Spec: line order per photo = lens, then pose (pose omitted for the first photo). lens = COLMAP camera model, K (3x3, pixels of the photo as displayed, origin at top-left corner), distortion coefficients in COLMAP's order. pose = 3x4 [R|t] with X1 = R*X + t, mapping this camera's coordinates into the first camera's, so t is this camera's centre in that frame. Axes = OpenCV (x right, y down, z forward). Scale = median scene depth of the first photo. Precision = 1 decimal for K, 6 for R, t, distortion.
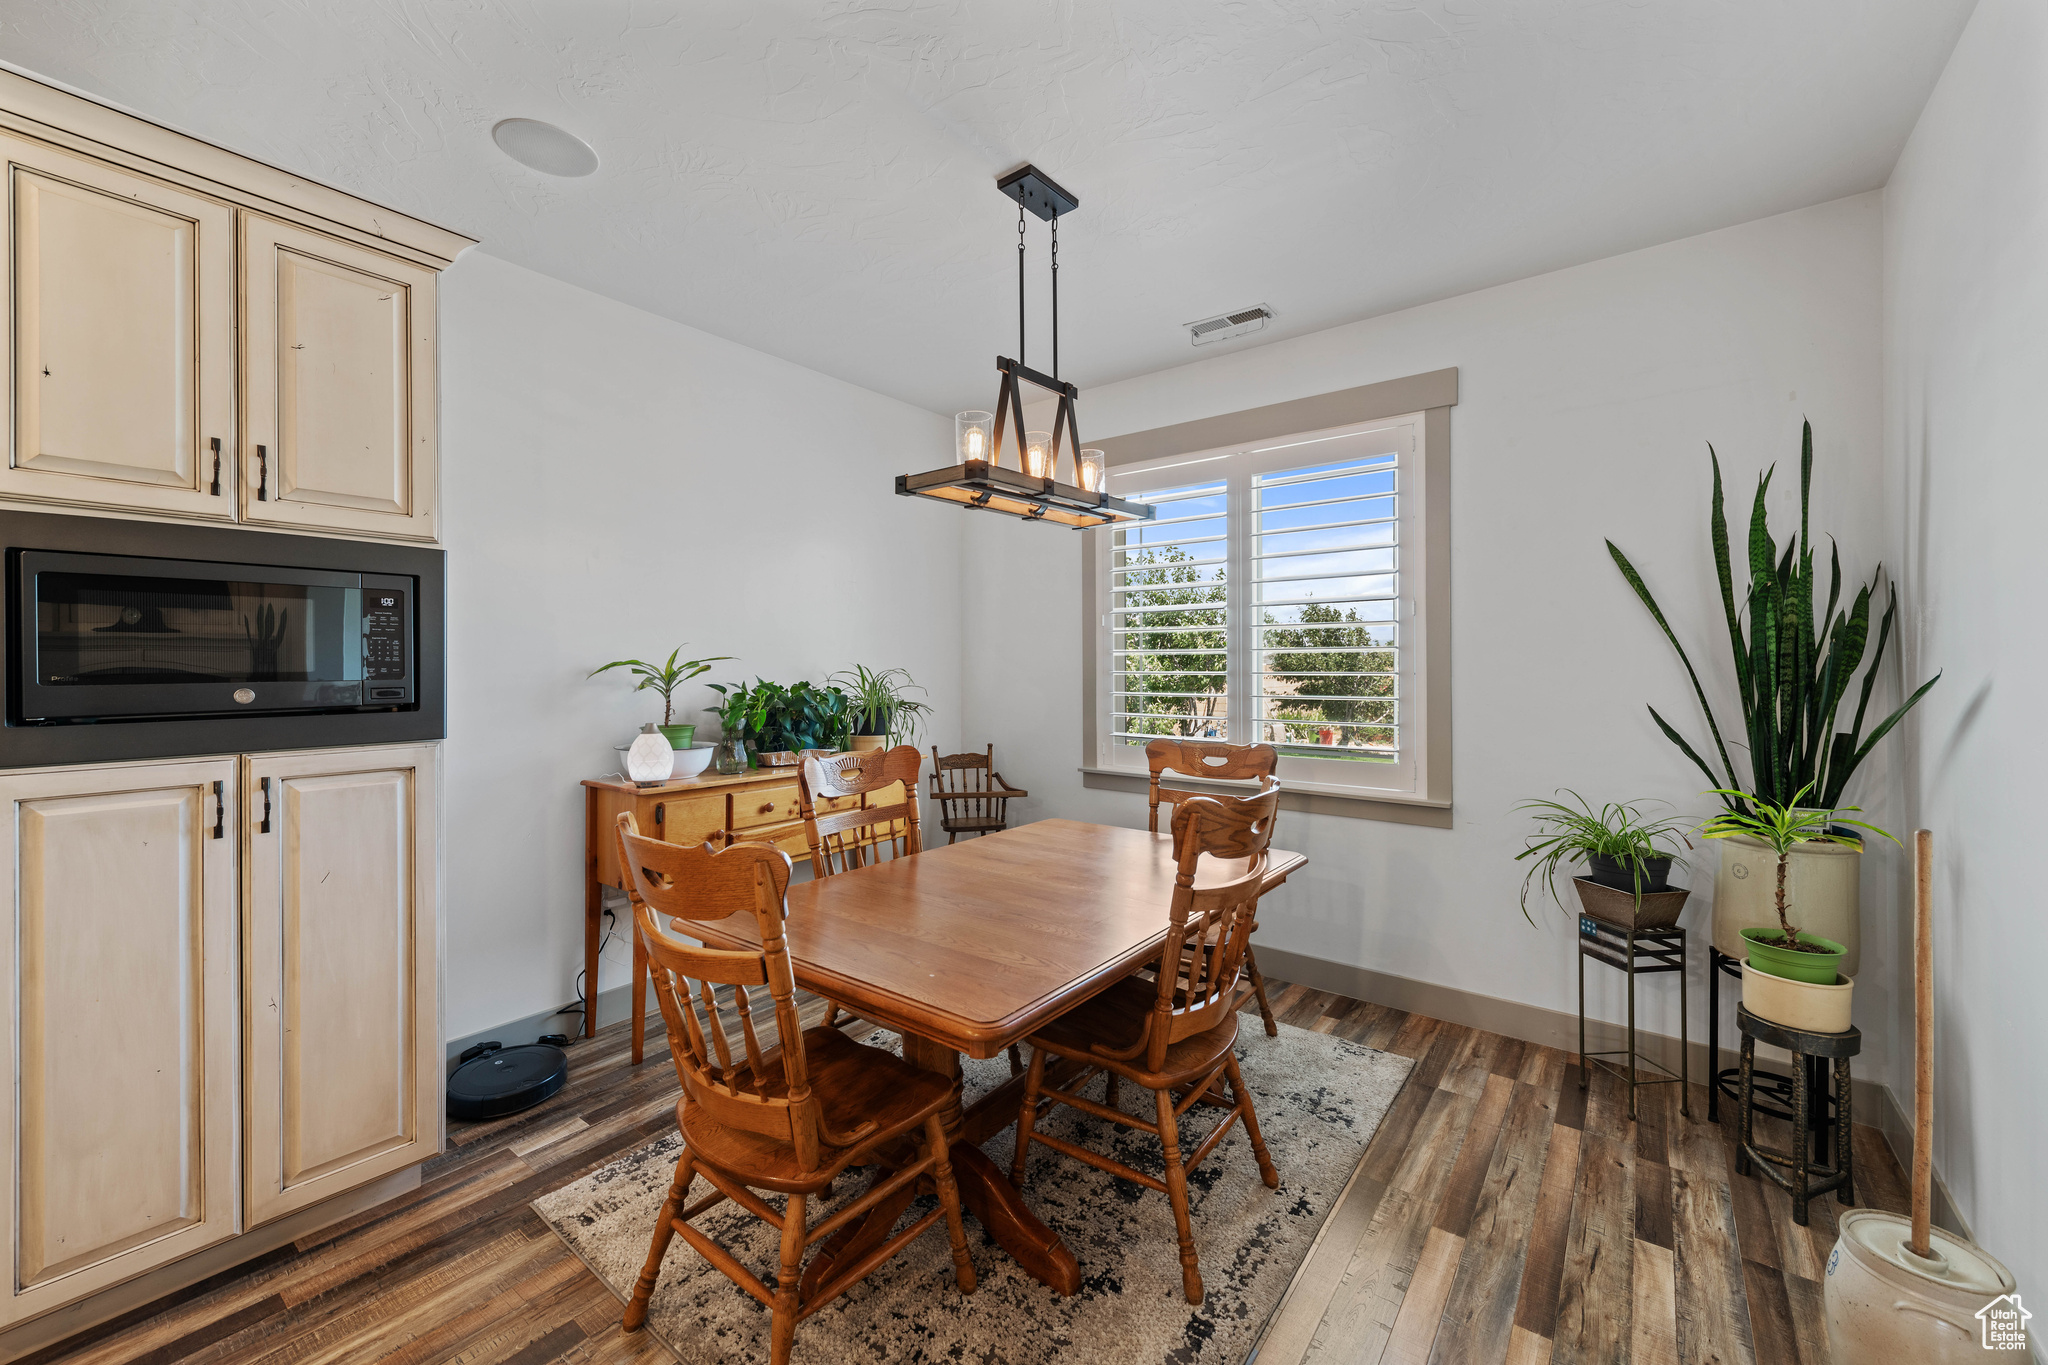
lens RADIAL K [[803.3, 0, 1014.0], [0, 803.3, 668.0], [0, 0, 1]] dist [0.008183, -0.002550]
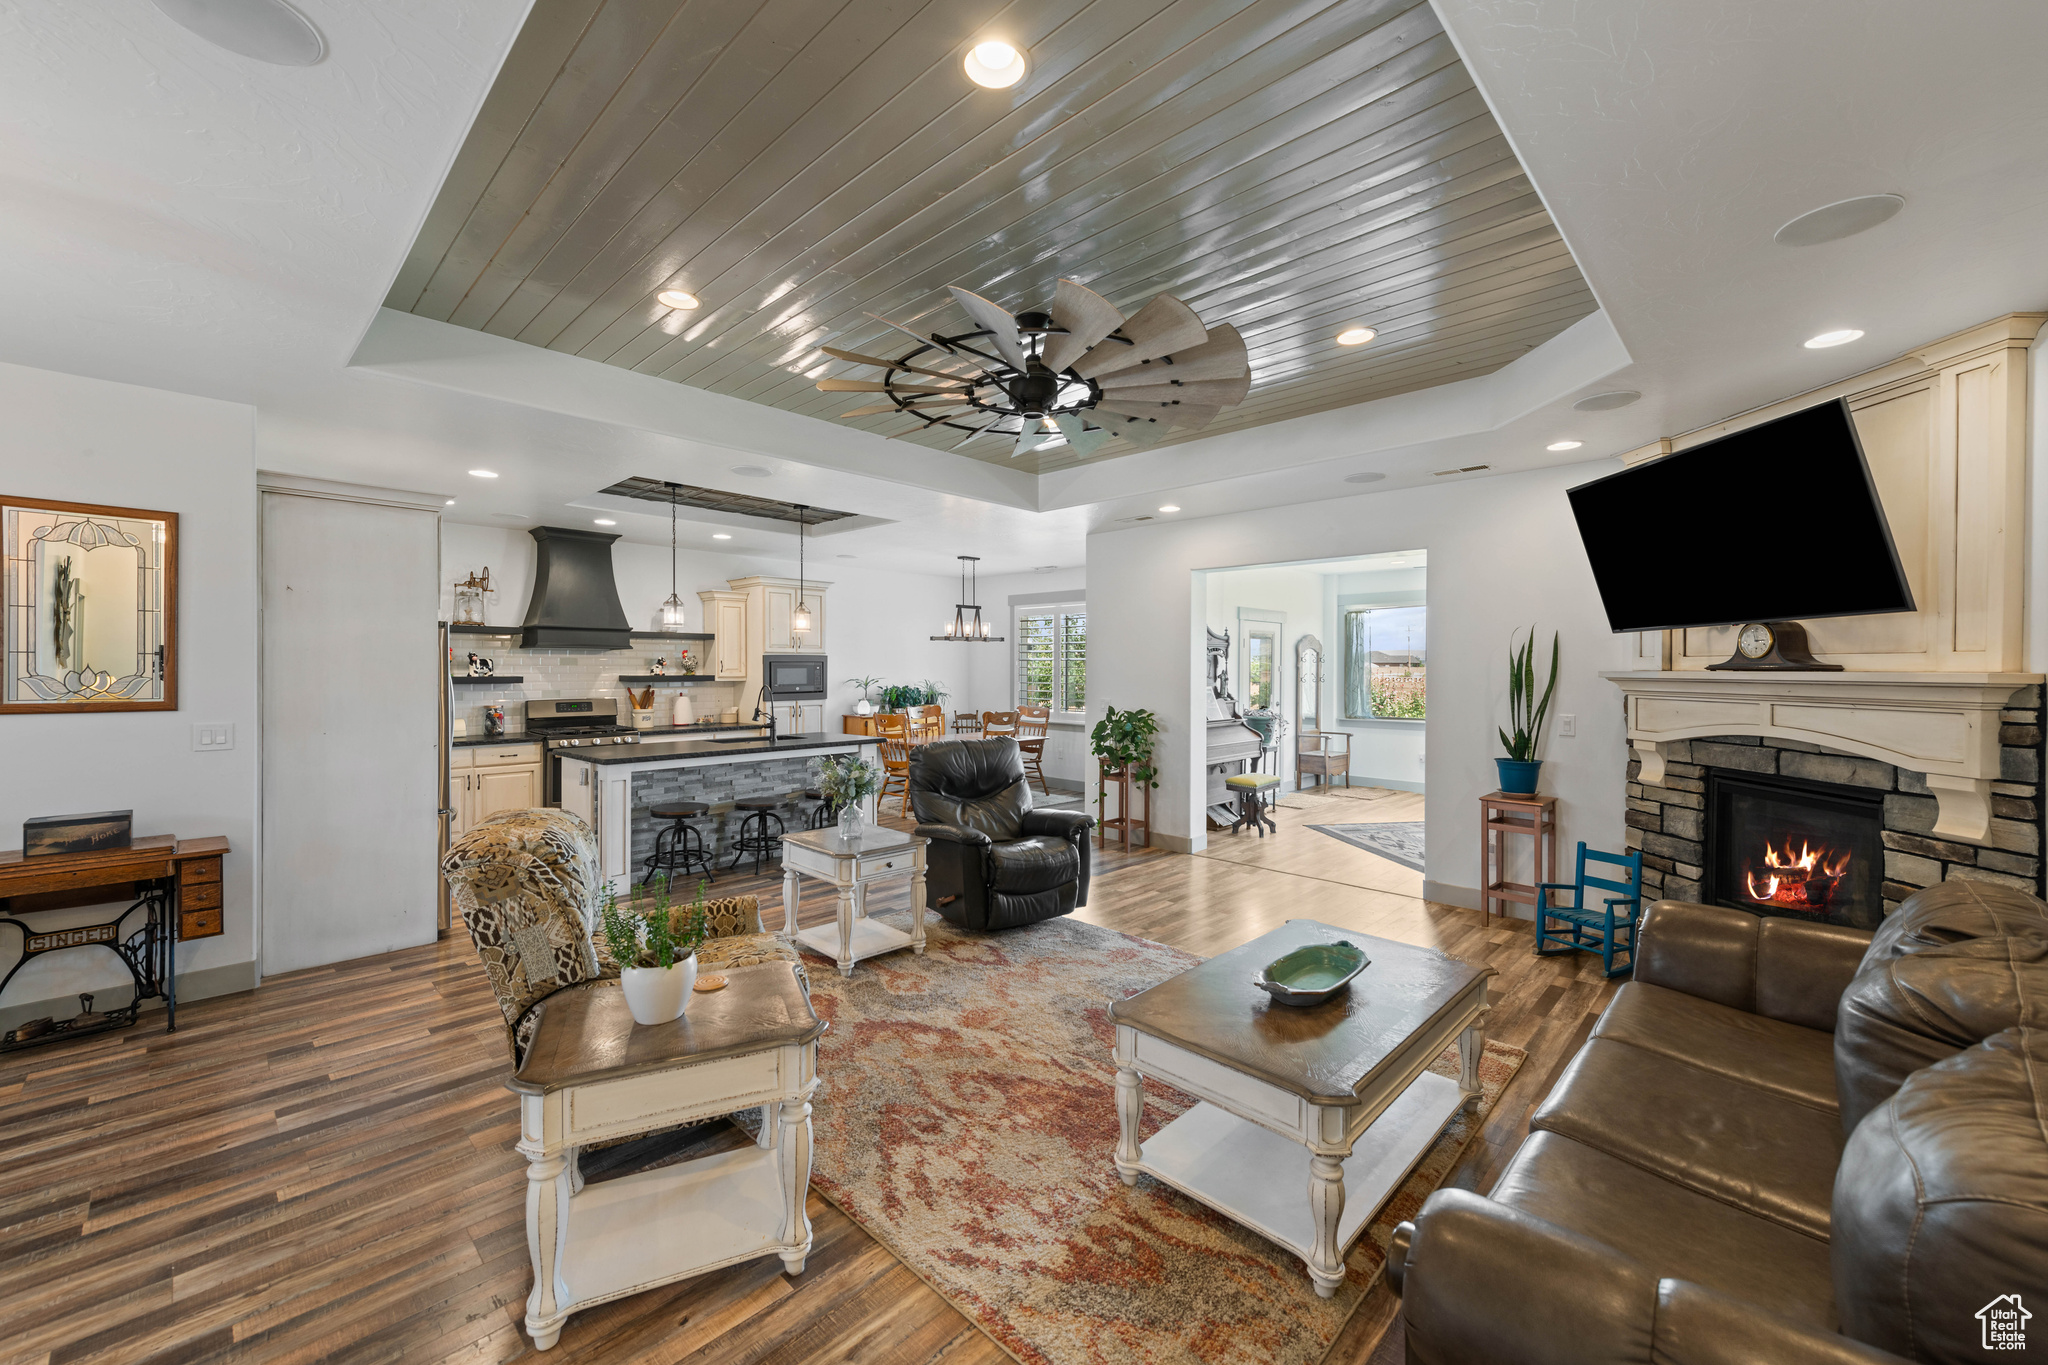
lens RADIAL K [[803.3, 0, 1032.0], [0, 803.3, 670.5], [0, 0, 1]] dist [0.008183, -0.002550]
pose [[0.995887, 0.006176, -0.090394, 0.530382], [-0.005790, 0.999973, 0.004533, -0.061871], [0.090419, -0.003991, 0.995896, -2.177020]]
